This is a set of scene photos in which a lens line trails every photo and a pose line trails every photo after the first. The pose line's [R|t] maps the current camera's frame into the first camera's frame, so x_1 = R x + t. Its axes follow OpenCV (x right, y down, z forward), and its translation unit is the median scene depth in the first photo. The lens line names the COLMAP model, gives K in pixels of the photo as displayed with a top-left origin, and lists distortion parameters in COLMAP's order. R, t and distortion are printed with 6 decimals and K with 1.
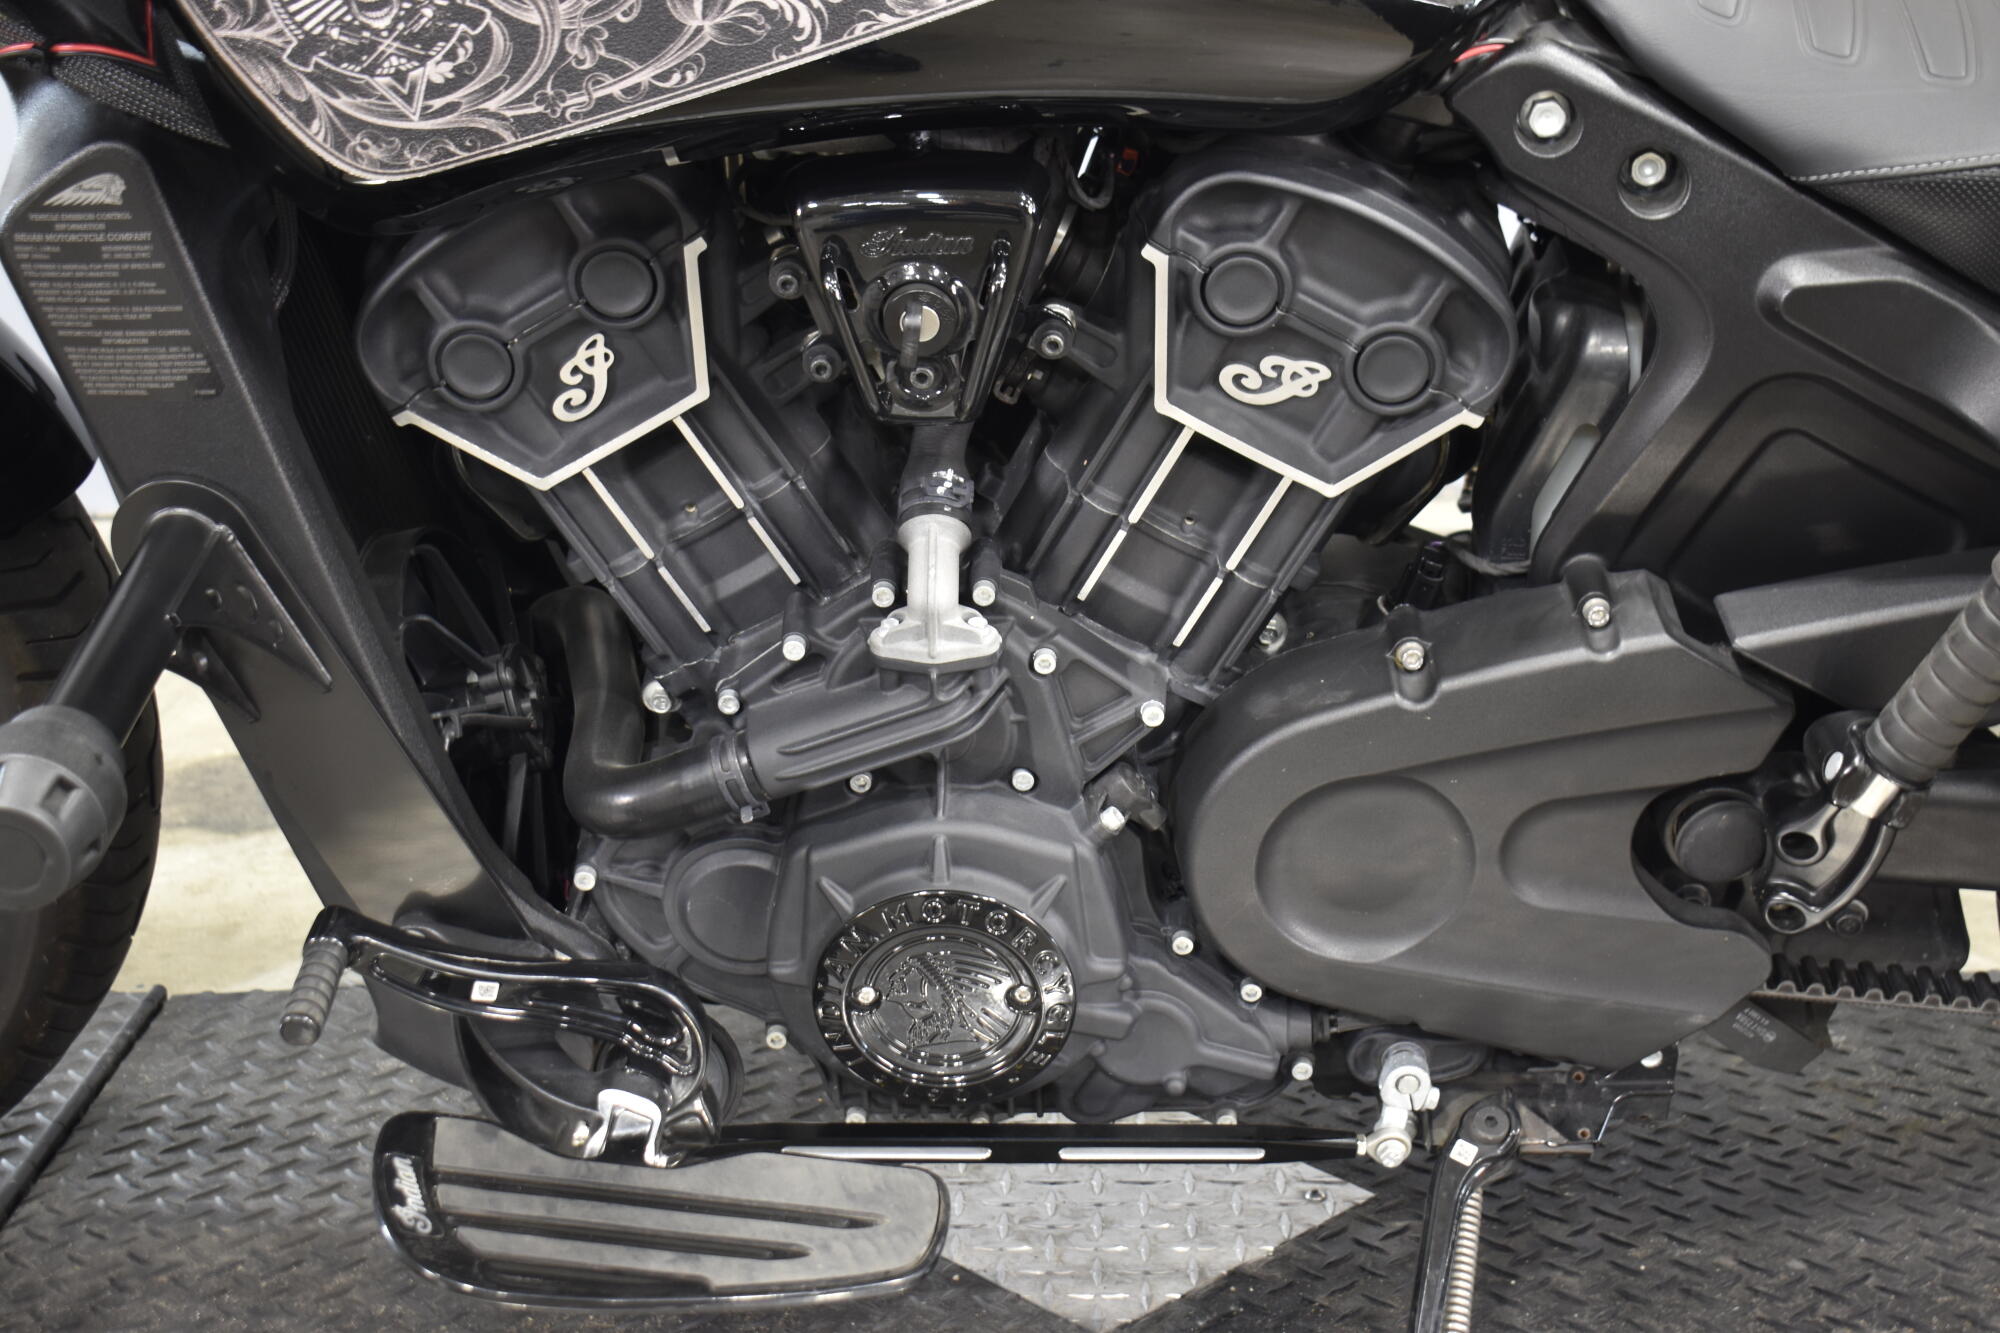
lens RADIAL K [[3135.2, 0, 1000.0], [0, 3135.2, 666.5], [0, 0, 1]] dist [-0.017427, -0.044382]
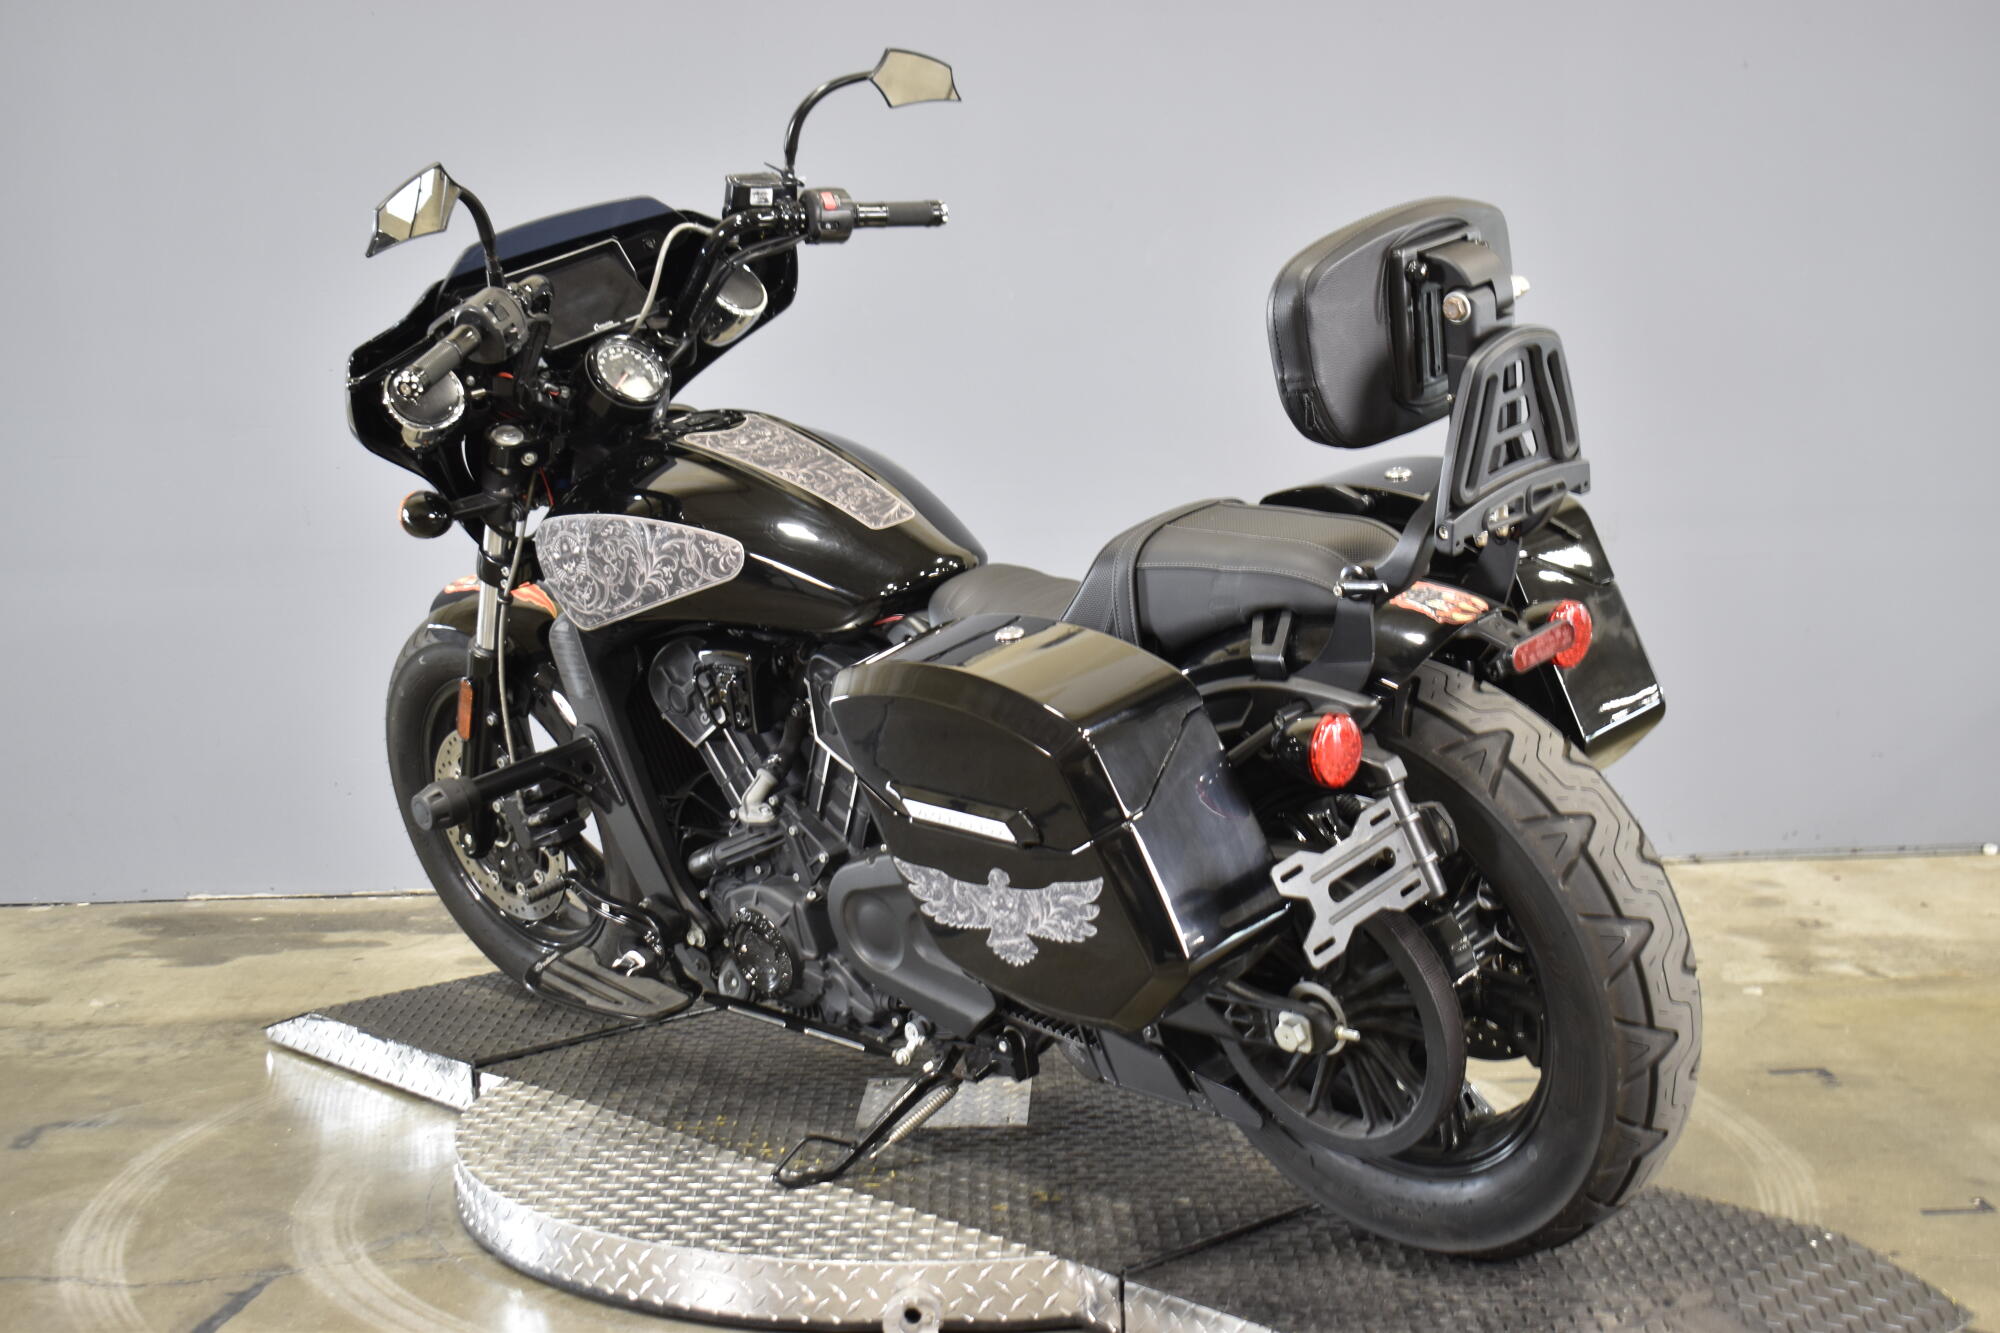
lens RADIAL K [[2678.8, 0, 1000.0], [0, 2678.8, 666.5], [0, 0, 1]] dist [-0.025884, -0.017844]
pose [[0.684940, 0.090574, -0.722948, 1.797546], [-0.207444, 0.975419, -0.074334, -0.005649], [0.698444, 0.200886, 0.686892, -0.478823]]
